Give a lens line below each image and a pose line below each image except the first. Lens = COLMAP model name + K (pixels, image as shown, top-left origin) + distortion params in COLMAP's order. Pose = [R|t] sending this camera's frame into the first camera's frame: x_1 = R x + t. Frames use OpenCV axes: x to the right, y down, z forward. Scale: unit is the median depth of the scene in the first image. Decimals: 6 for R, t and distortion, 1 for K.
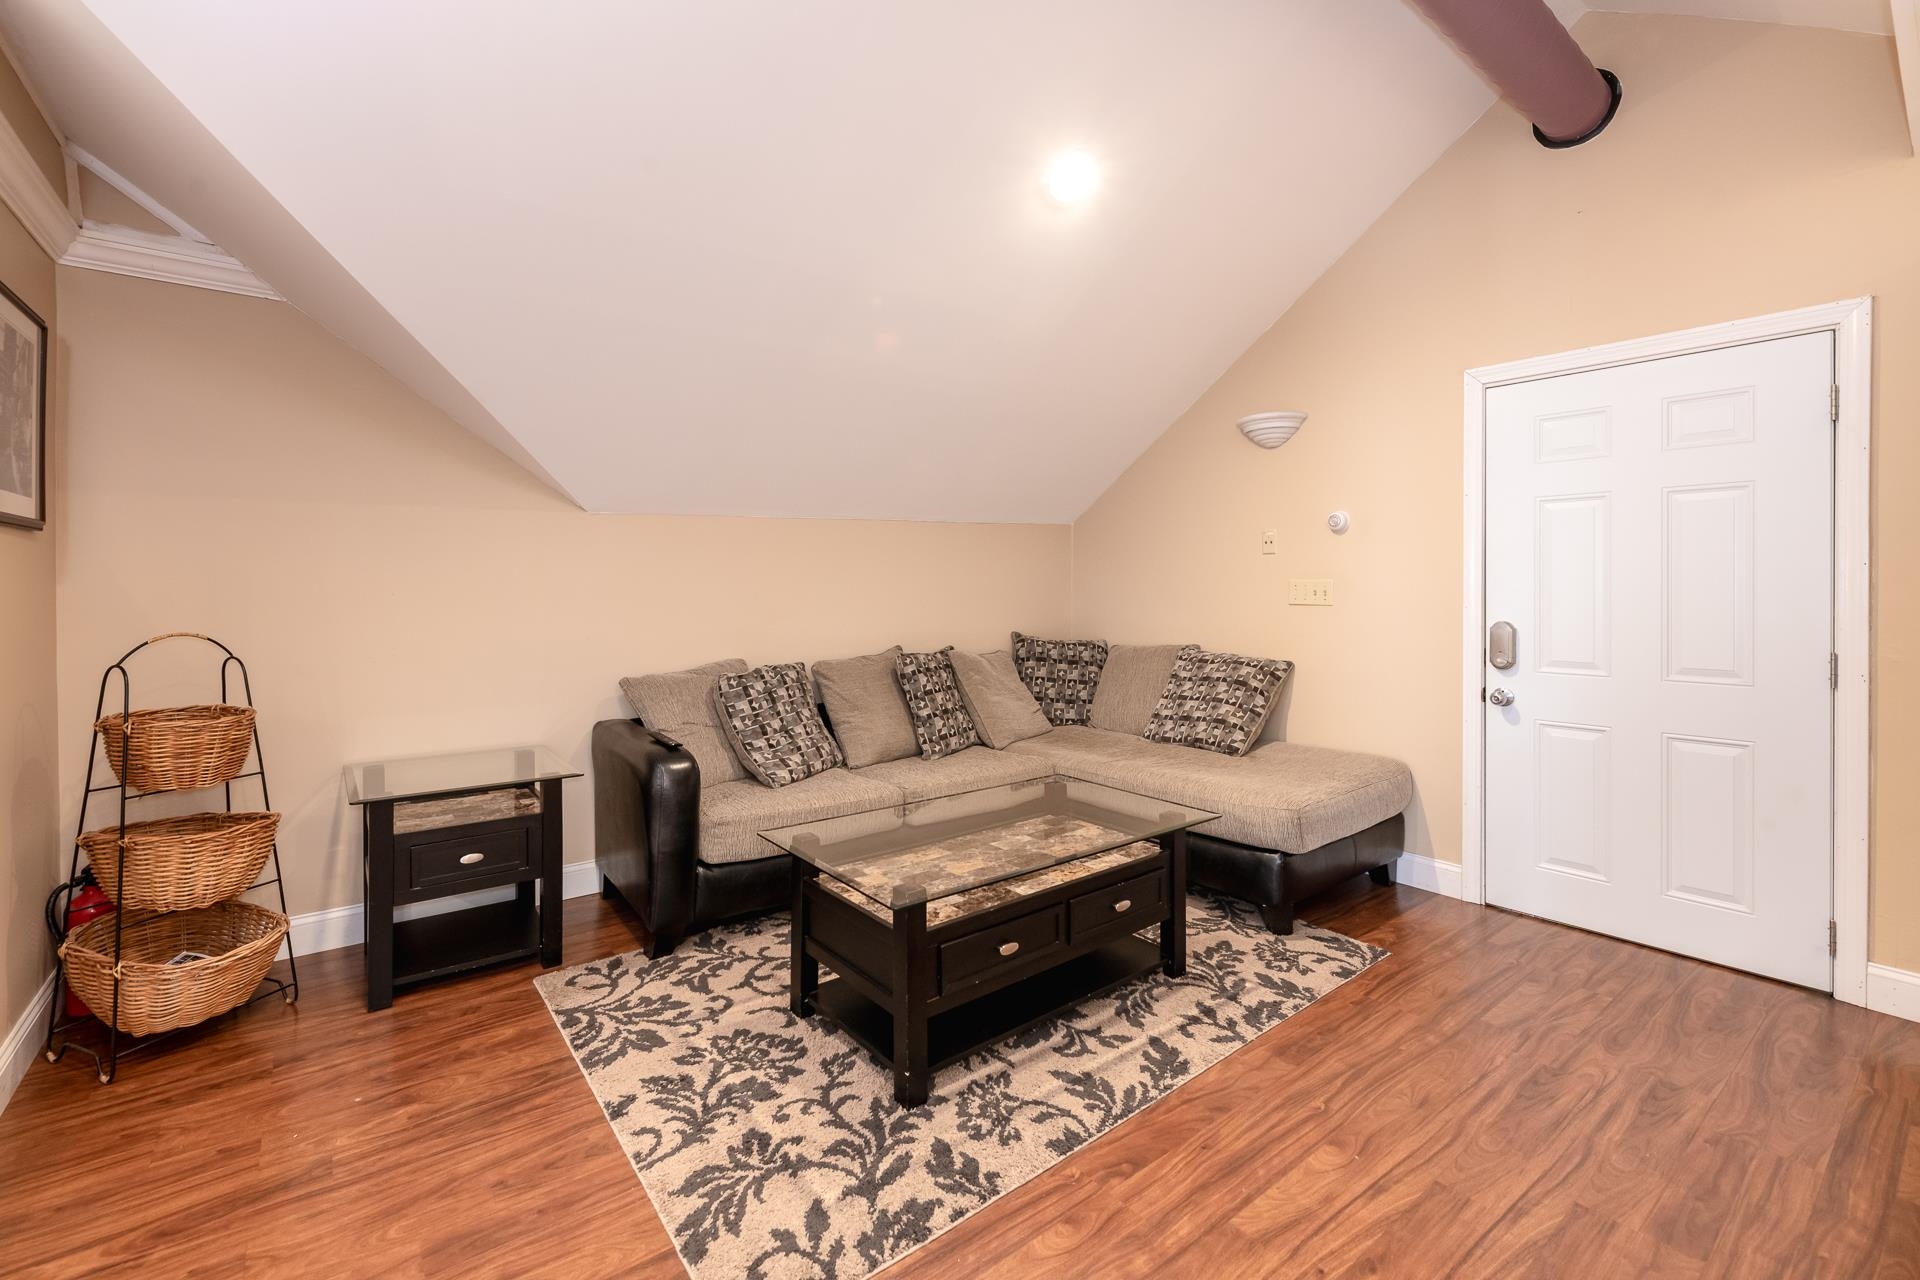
lens RADIAL K [[816.2, 0, 951.0], [0, 816.2, 590.8], [0, 0, 1]] dist [0.001203, -0.000022]
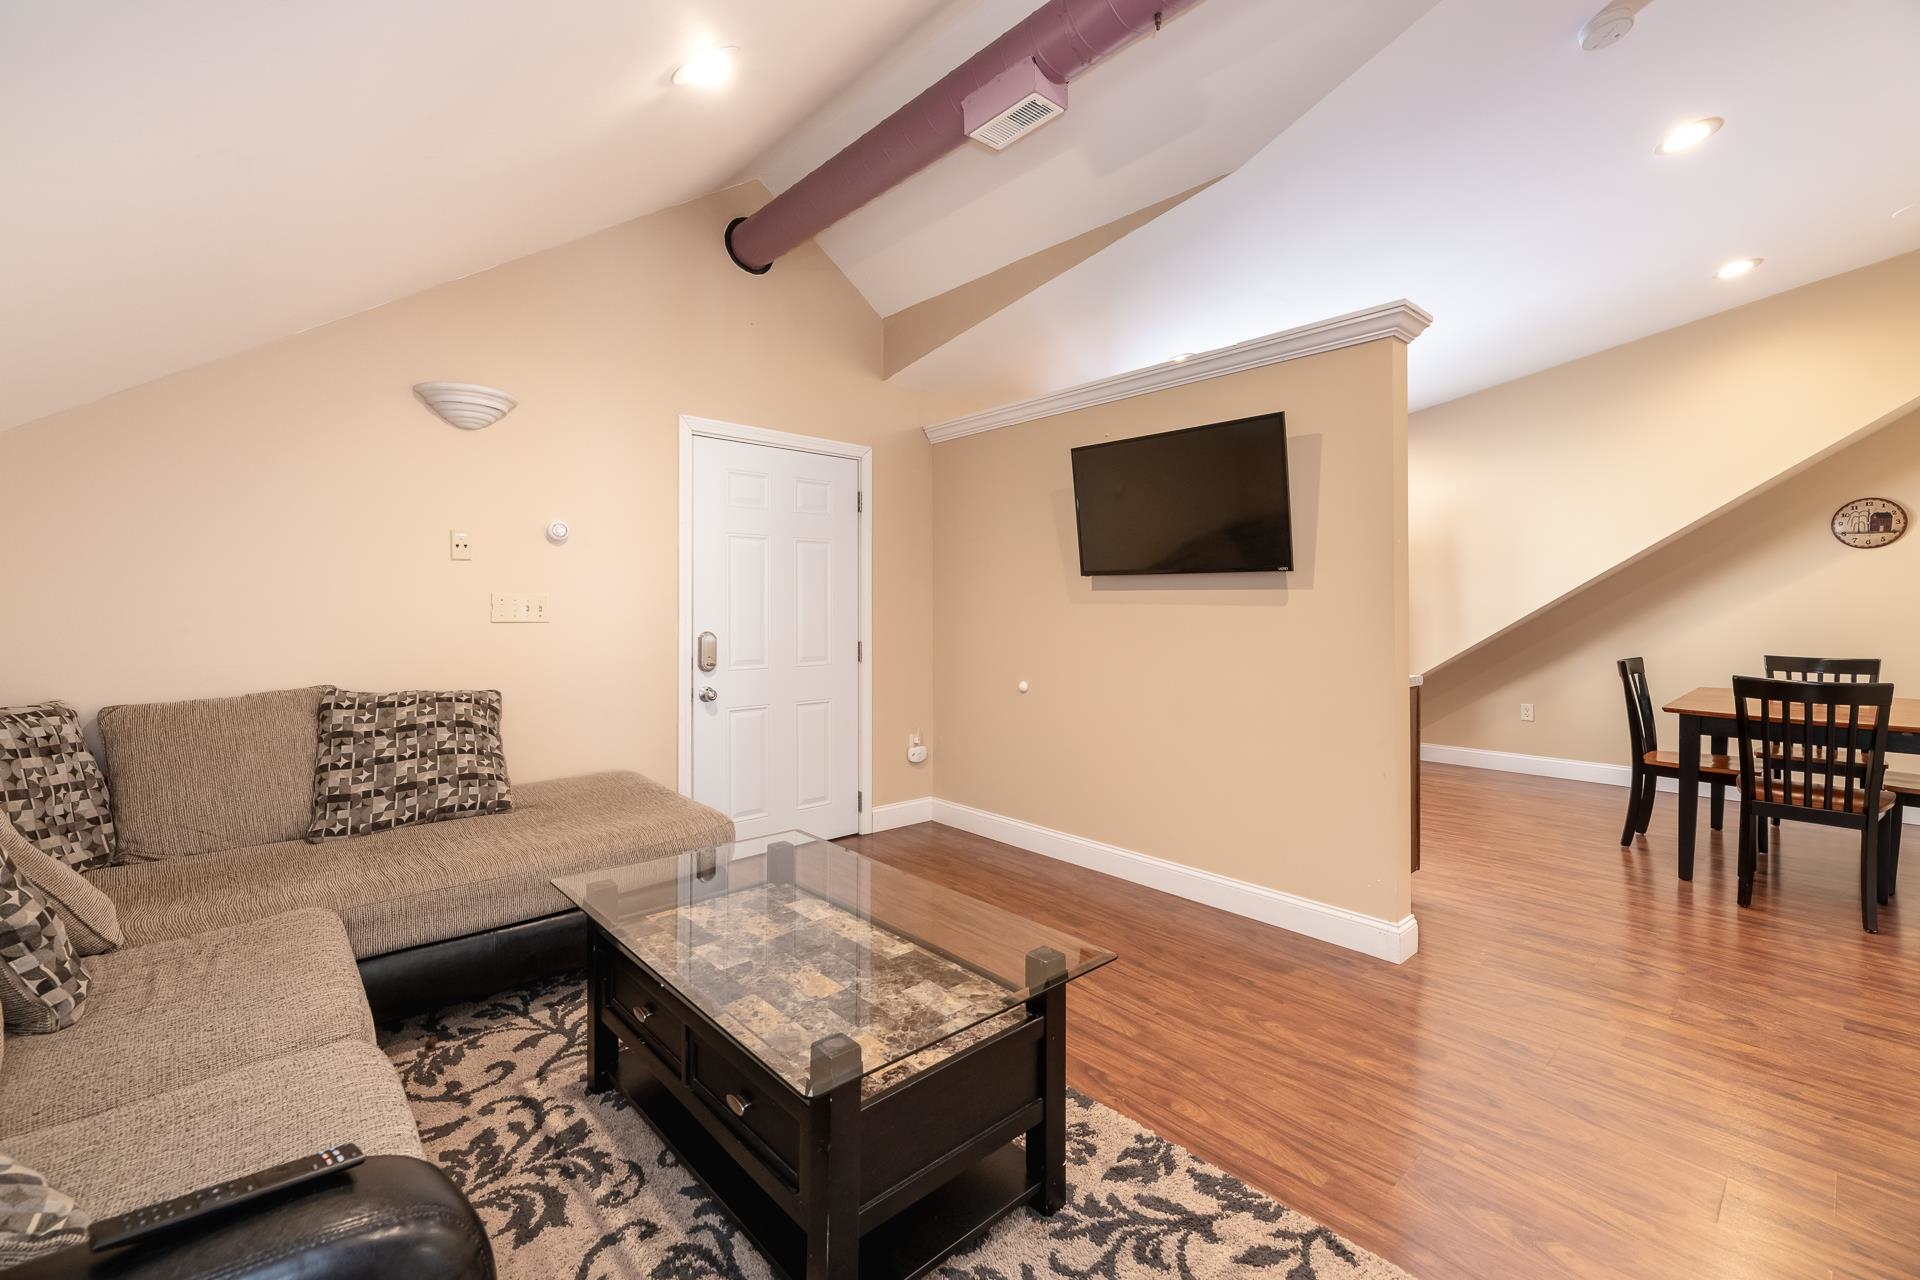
lens RADIAL K [[816.2, 0, 946.6], [0, 816.2, 610.9], [0, 0, 1]] dist [0.001203, -0.000022]
pose [[-0.070103, -0.001678, 0.997538, -0.754887], [0.000402, 0.999998, 0.001710, 0.006058], [-0.997540, 0.000521, -0.070103, 0.989423]]
